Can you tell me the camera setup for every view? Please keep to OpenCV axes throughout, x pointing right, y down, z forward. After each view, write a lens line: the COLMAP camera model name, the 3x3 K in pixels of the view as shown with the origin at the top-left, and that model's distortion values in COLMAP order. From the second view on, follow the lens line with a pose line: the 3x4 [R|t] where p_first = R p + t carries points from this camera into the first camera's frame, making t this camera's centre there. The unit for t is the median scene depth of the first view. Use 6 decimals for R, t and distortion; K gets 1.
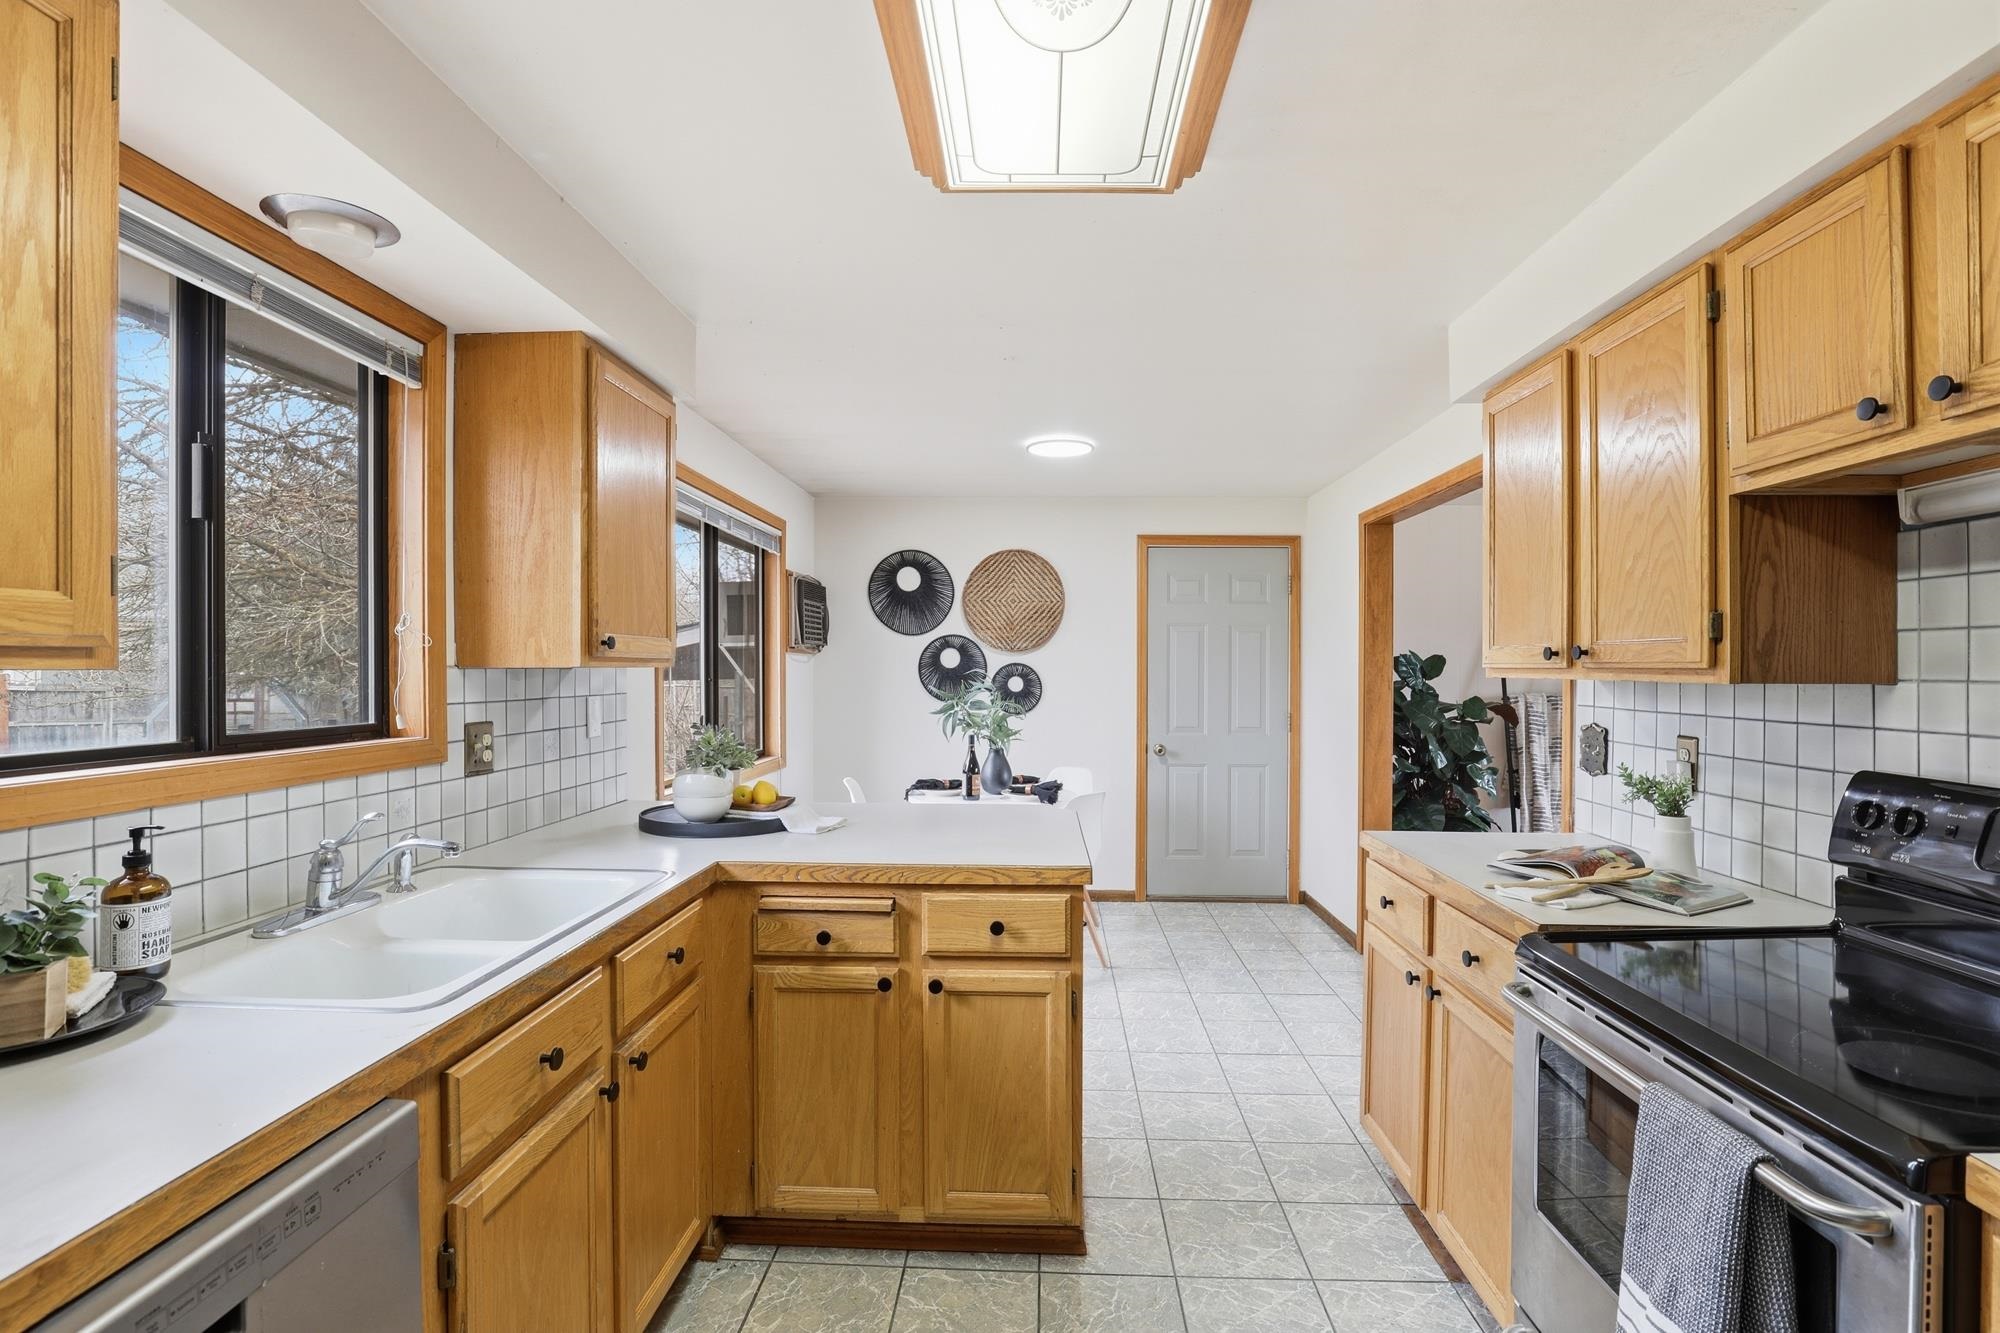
lens RADIAL K [[935.9, 0, 1000.0], [0, 935.9, 666.5], [0, 0, 1]] dist [-0.032613, 0.006940]
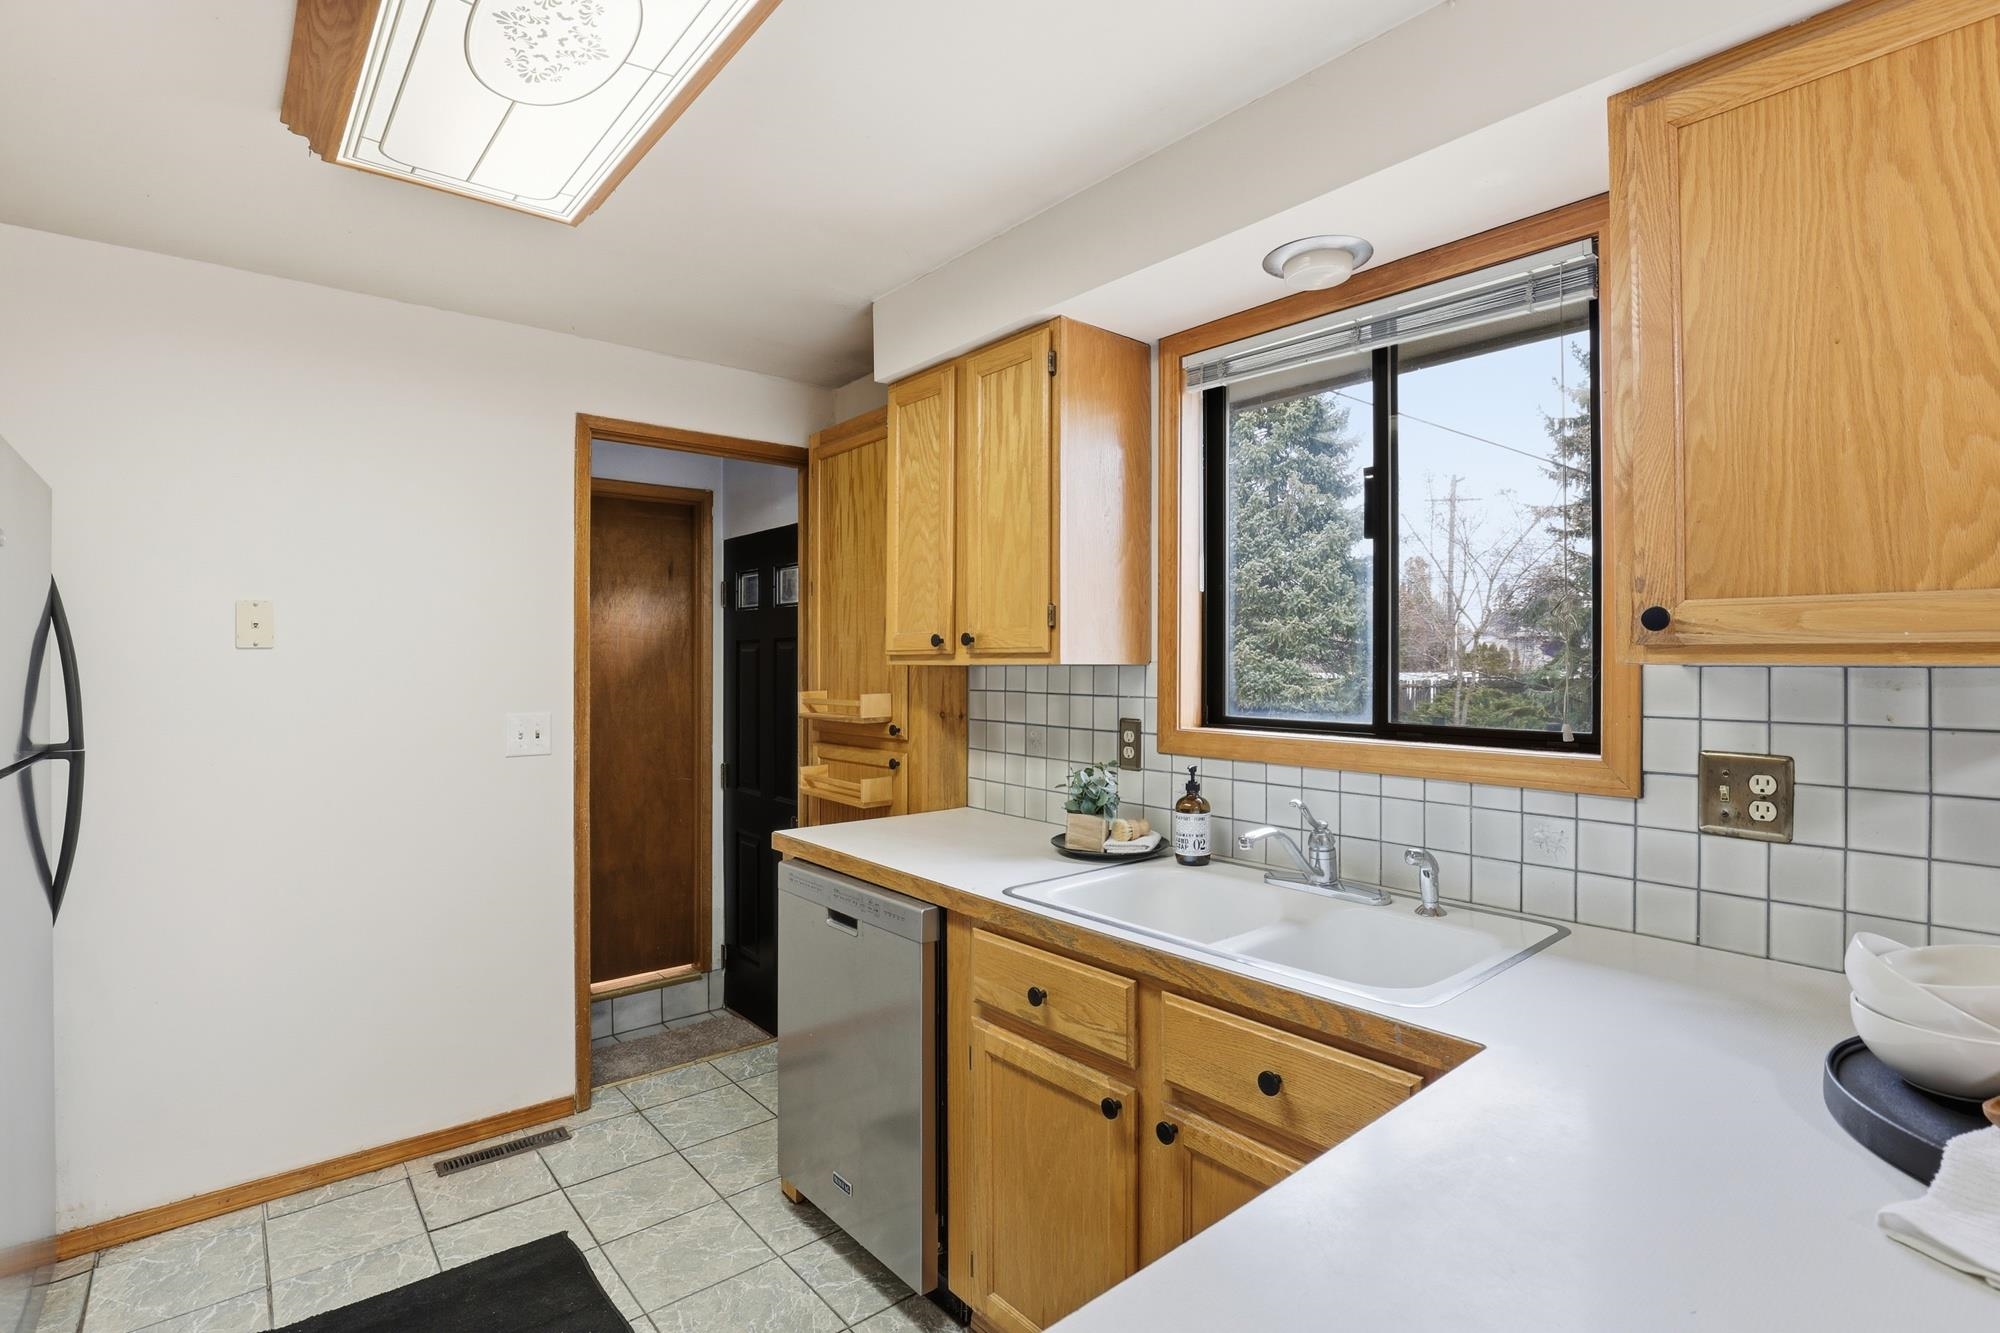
lens RADIAL K [[944.8, 0, 1008.6], [0, 944.8, 654.8], [0, 0, 1]] dist [-0.035710, 0.006963]
pose [[-0.730004, -0.006472, -0.683413, 0.234111], [-0.001605, 0.999969, -0.007755, -0.000147], [0.683441, -0.004565, -0.729991, 1.192660]]
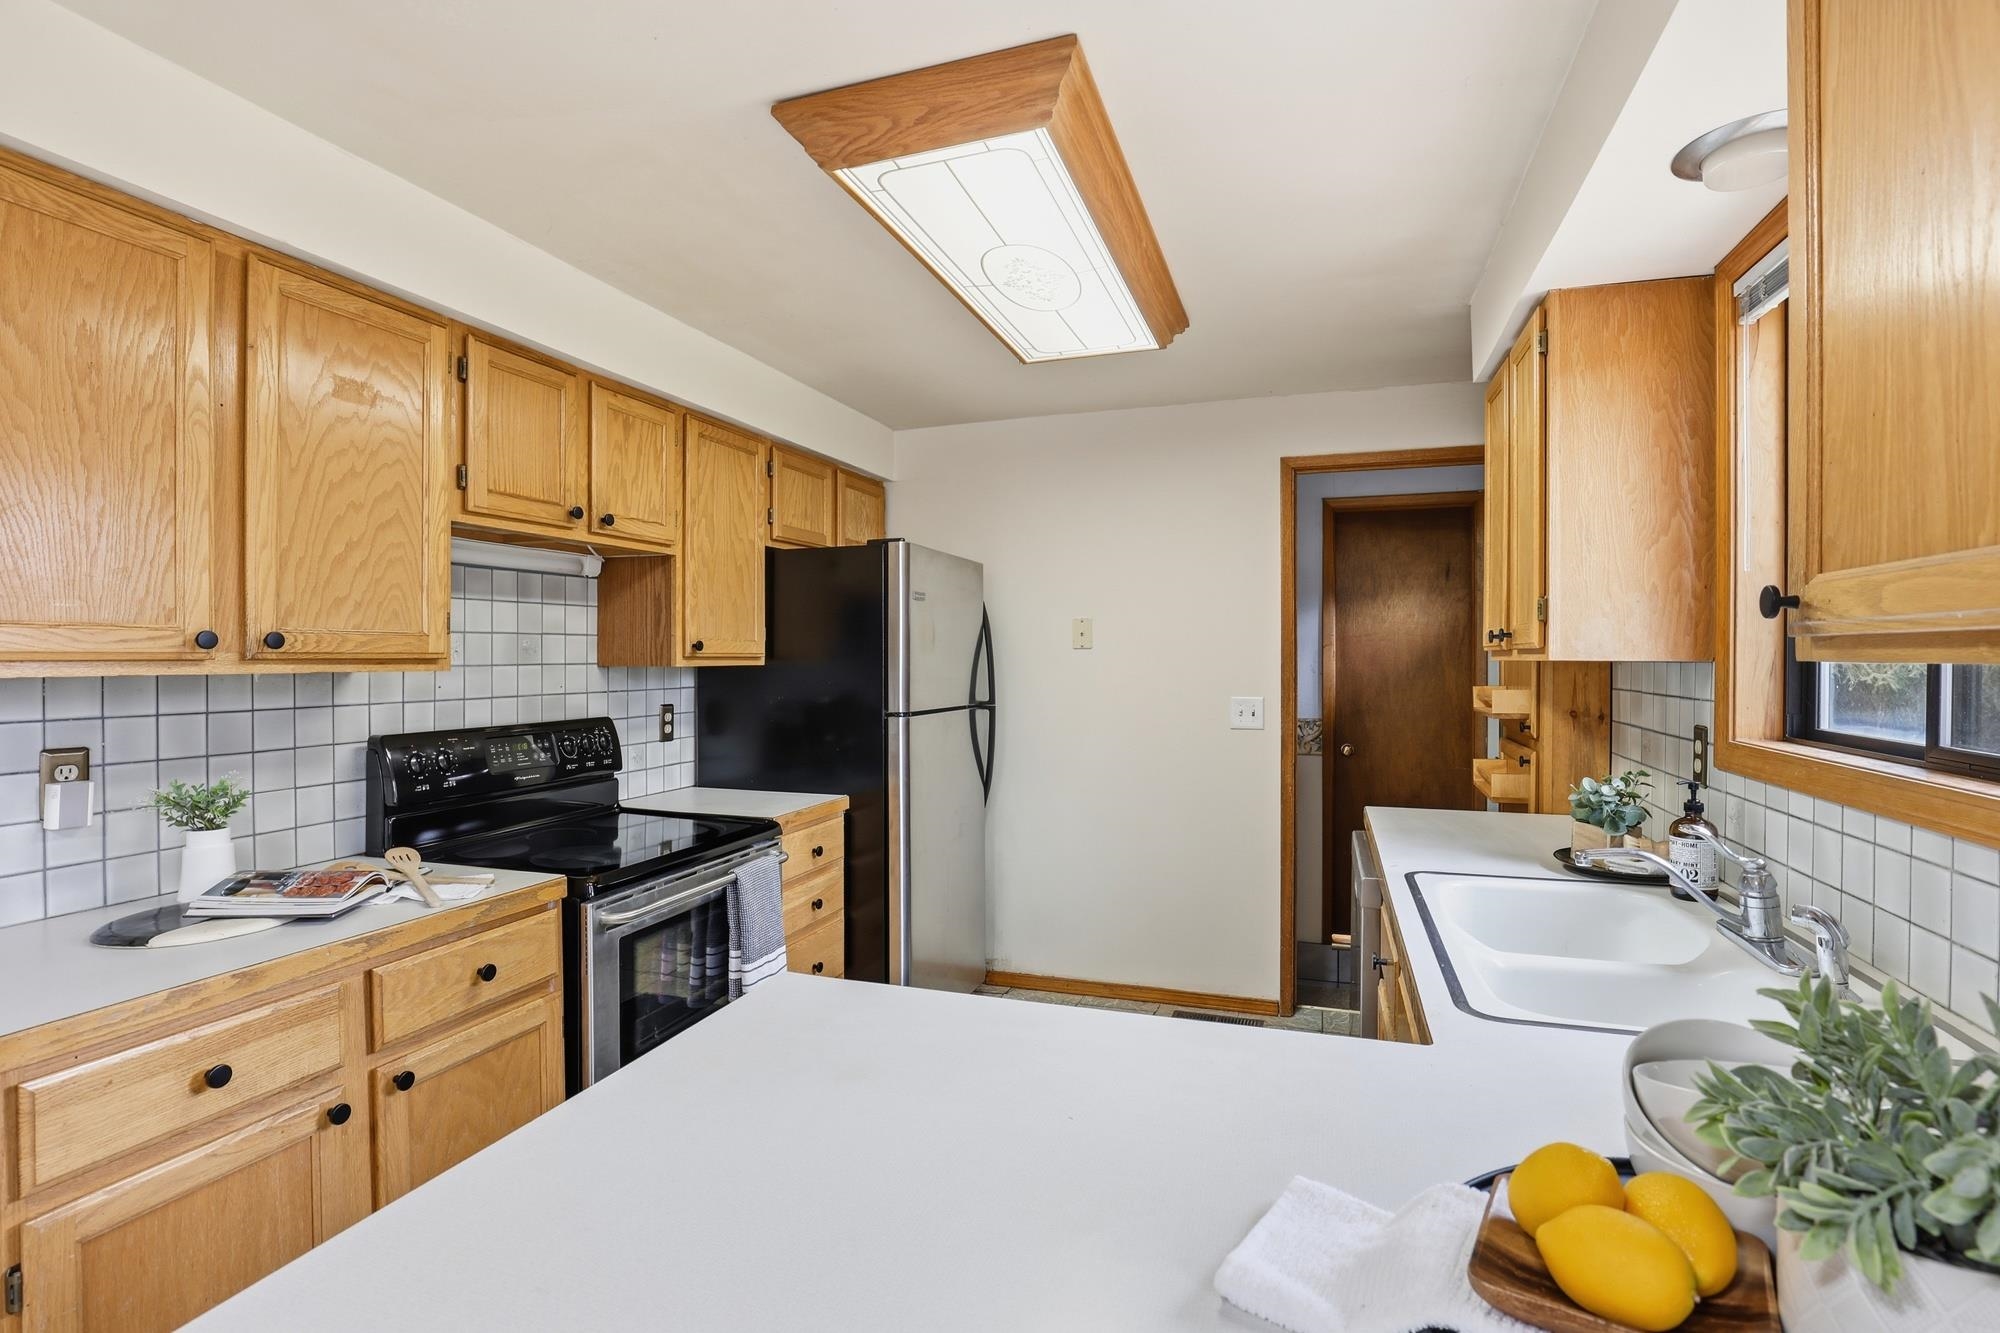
lens RADIAL K [[944.8, 0, 1008.6], [0, 944.8, 654.8], [0, 0, 1]] dist [-0.035710, 0.006963]
pose [[-0.961388, -0.001189, 0.275194, -0.223916], [-0.001218, 0.999999, 0.000065, -0.002924], [-0.275194, -0.000273, -0.961389, 1.547620]]
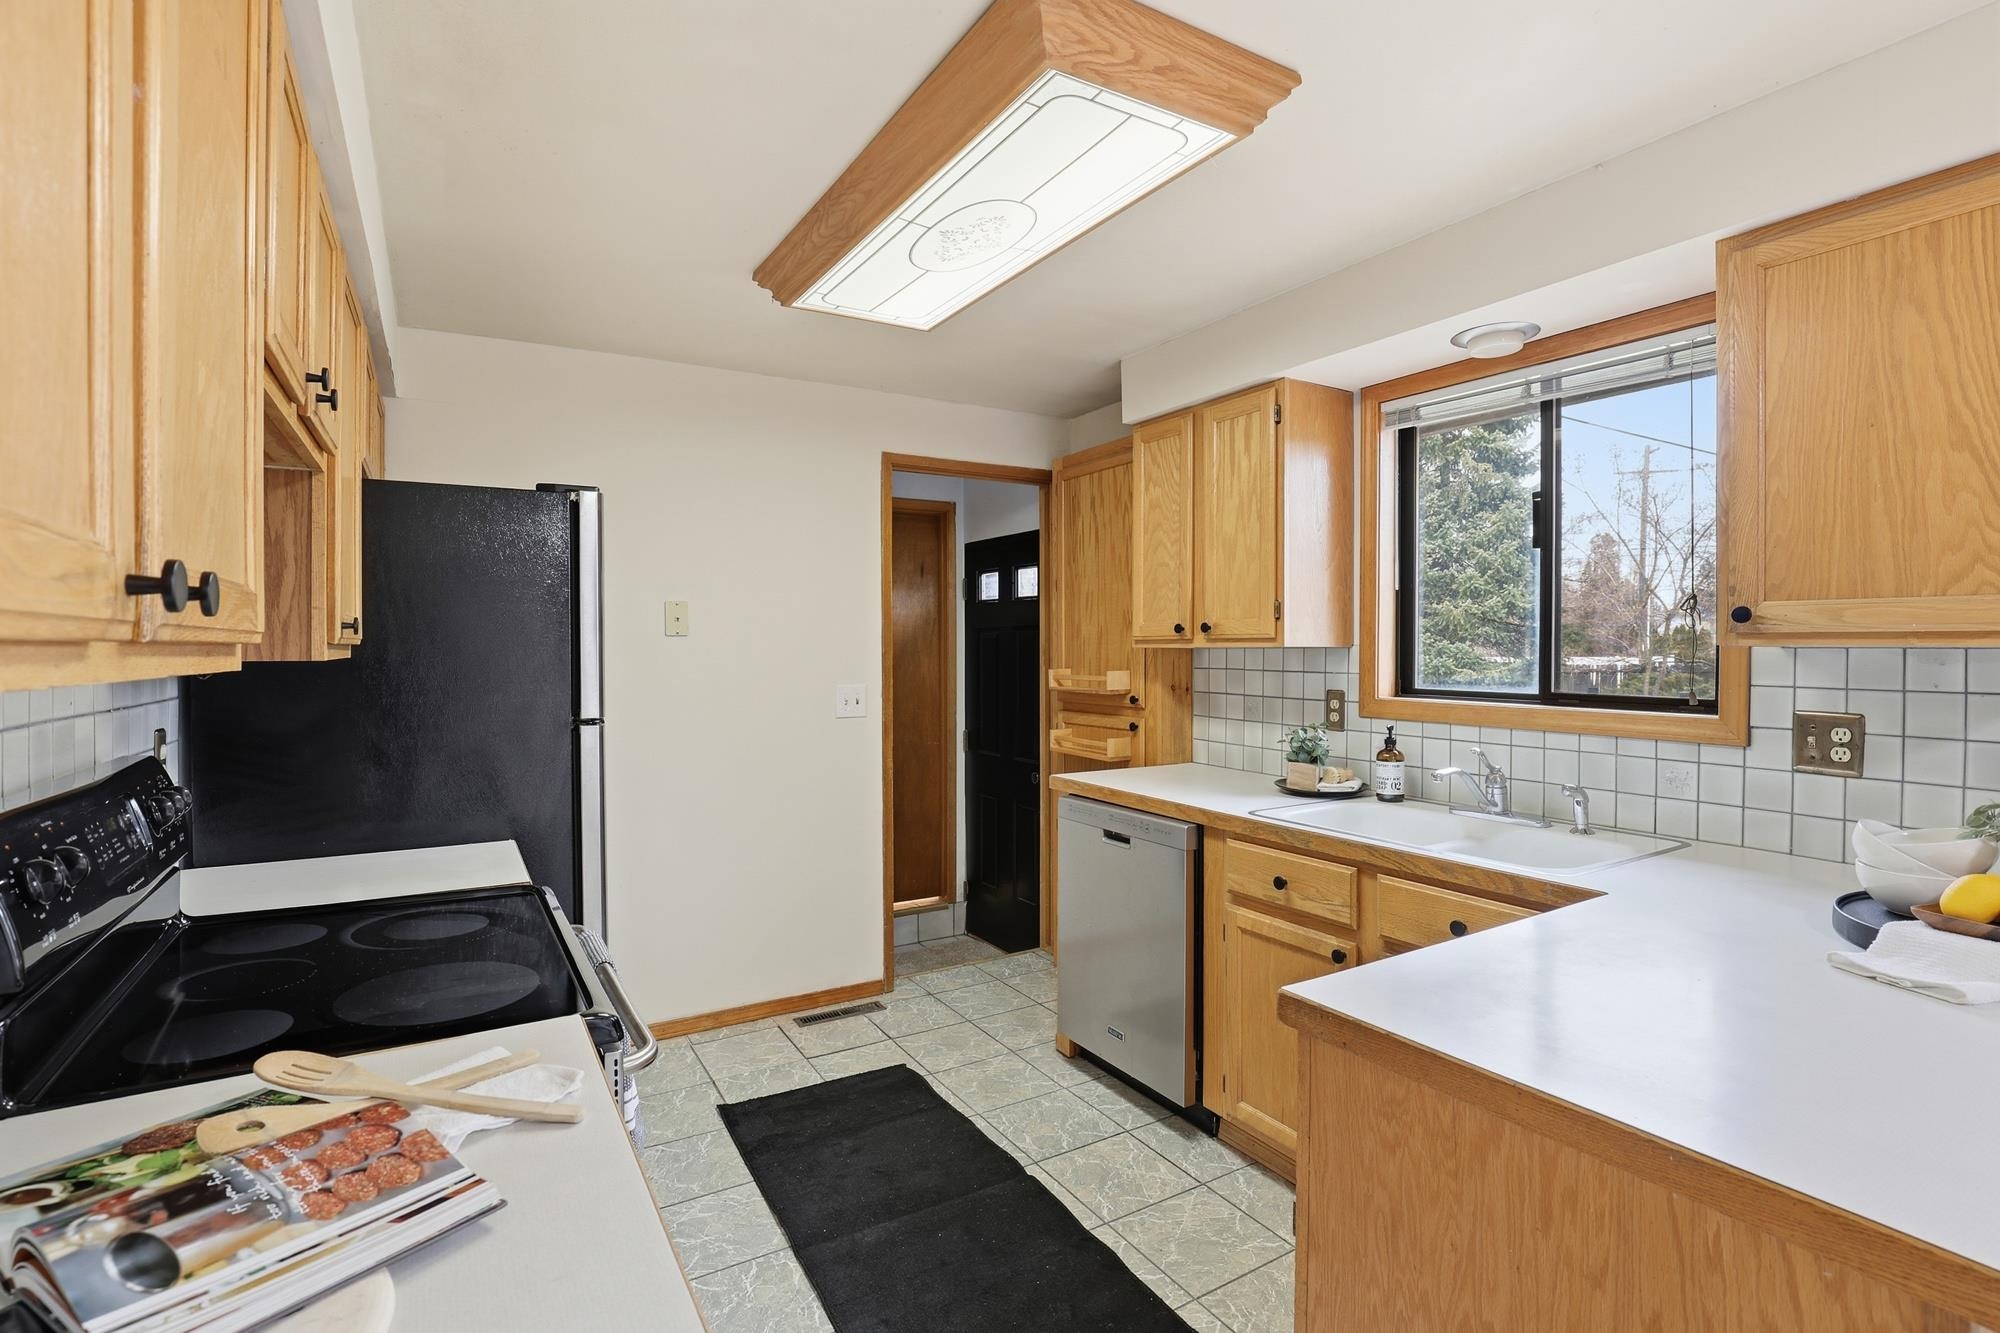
lens RADIAL K [[944.8, 0, 1008.6], [0, 944.8, 654.8], [0, 0, 1]] dist [-0.035710, 0.006963]
pose [[-0.829094, 0.004410, -0.559092, 0.551389], [-0.001002, 0.999956, 0.009373, 0.001254], [0.559108, 0.008331, -0.829053, 1.364365]]
